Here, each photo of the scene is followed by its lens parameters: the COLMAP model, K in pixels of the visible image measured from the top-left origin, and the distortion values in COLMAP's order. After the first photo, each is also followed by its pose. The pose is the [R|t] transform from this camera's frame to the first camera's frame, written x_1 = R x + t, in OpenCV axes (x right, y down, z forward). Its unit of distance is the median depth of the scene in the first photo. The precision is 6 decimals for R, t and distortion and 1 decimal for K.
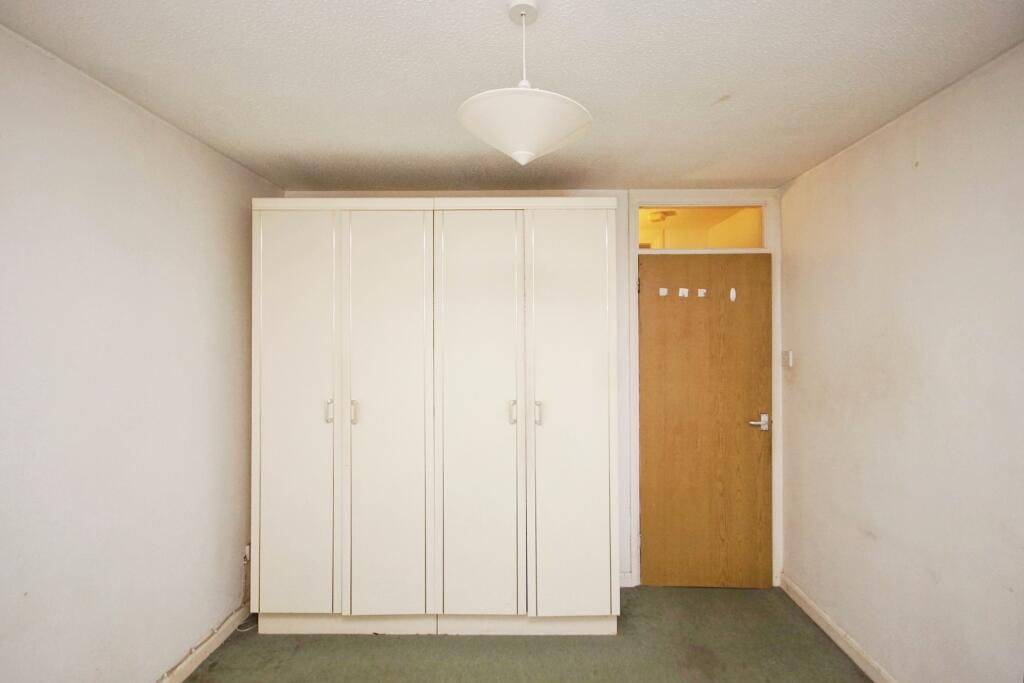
lens RADIAL K [[483.2, 0, 513.5], [0, 483.2, 321.9], [0, 0, 1]] dist [0.001548, 0.000137]
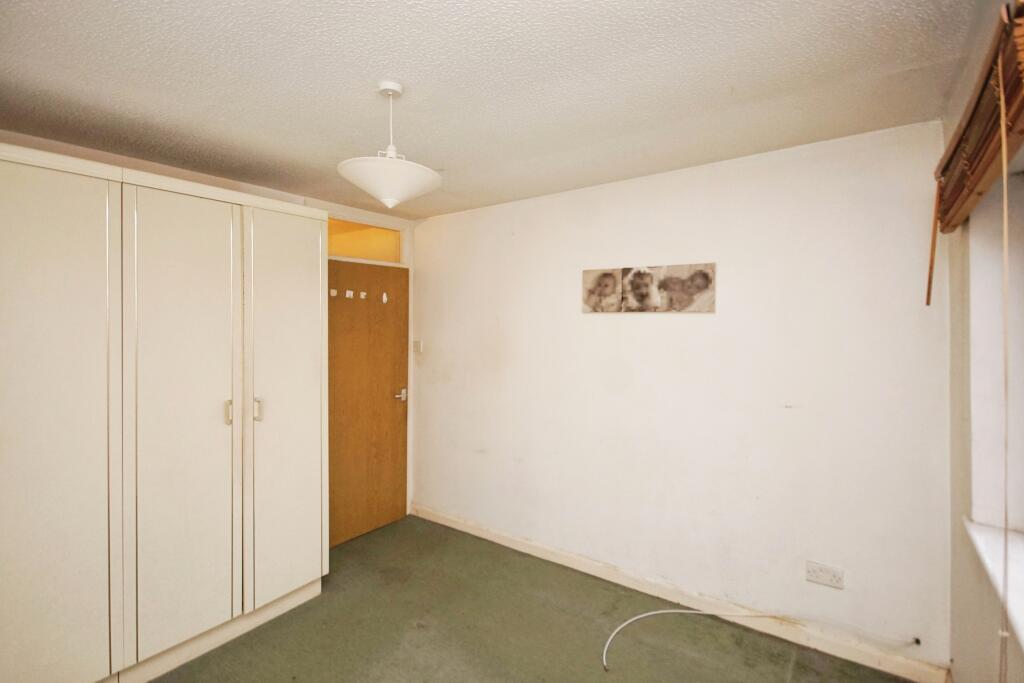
lens RADIAL K [[483.2, 0, 513.5], [0, 483.2, 321.9], [0, 0, 1]] dist [0.001548, 0.000137]
pose [[0.575344, 0.004762, 0.817898, -0.408813], [-0.019103, 0.999789, 0.007616, -0.010154], [-0.817688, -0.020006, 0.575314, -0.012305]]
